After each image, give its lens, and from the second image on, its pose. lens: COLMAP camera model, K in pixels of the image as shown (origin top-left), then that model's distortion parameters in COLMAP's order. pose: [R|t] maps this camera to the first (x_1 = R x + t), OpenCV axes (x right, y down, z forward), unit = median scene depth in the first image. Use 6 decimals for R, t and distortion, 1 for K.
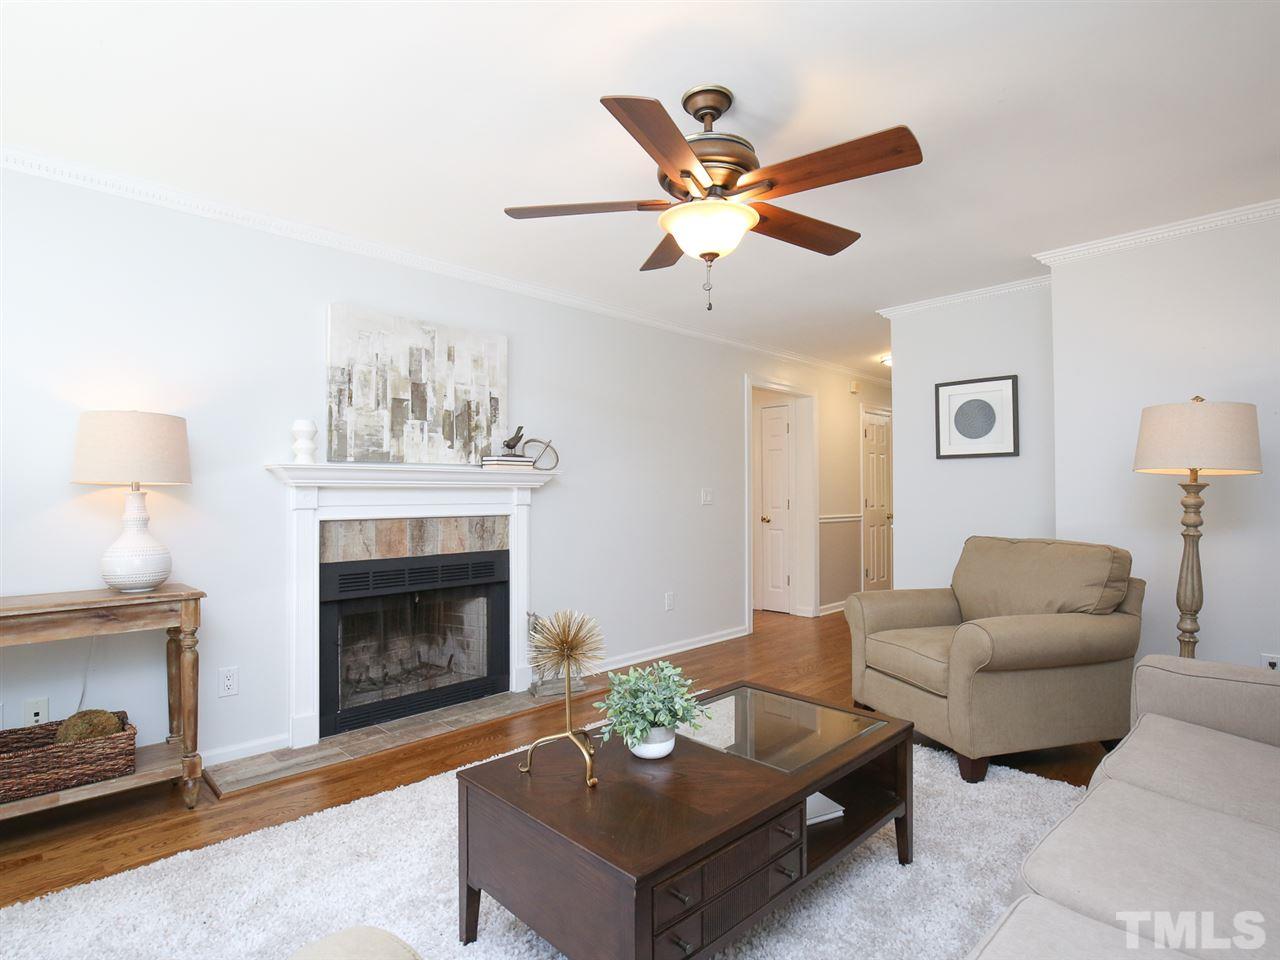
lens RADIAL K [[671.2, 0, 636.2], [0, 671.2, 486.3], [0, 0, 1]] dist [-0.028849, -0.000116]
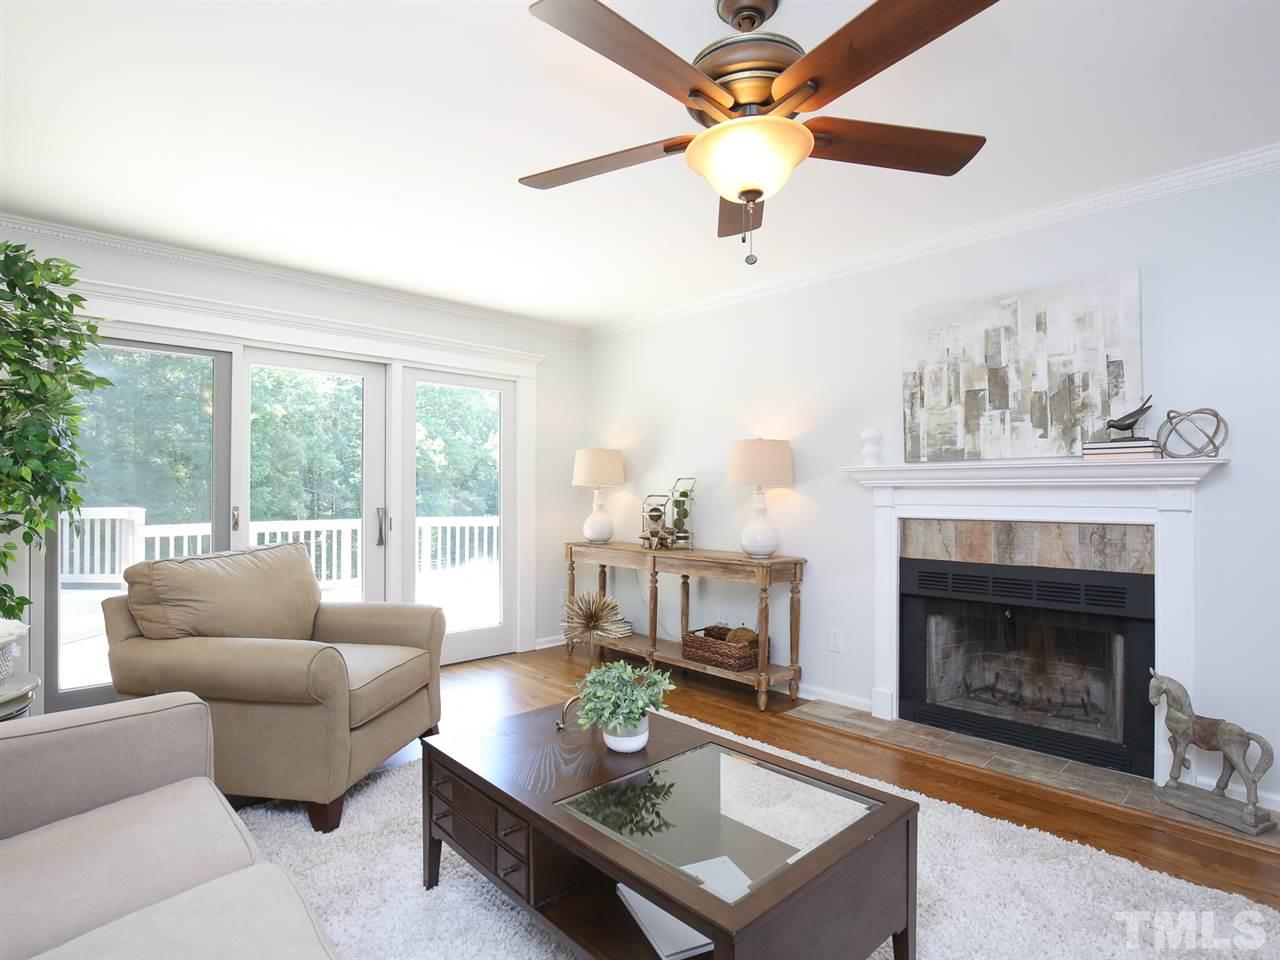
lens RADIAL K [[652.0, 0, 639.7], [0, 652.0, 483.9], [0, 0, 1]] dist [-0.030300, -0.000282]
pose [[-0.017628, -0.006362, -0.999824, 0.536438], [0.012941, 0.999895, -0.006591, -0.001858], [0.999761, -0.013055, -0.017544, 0.545747]]
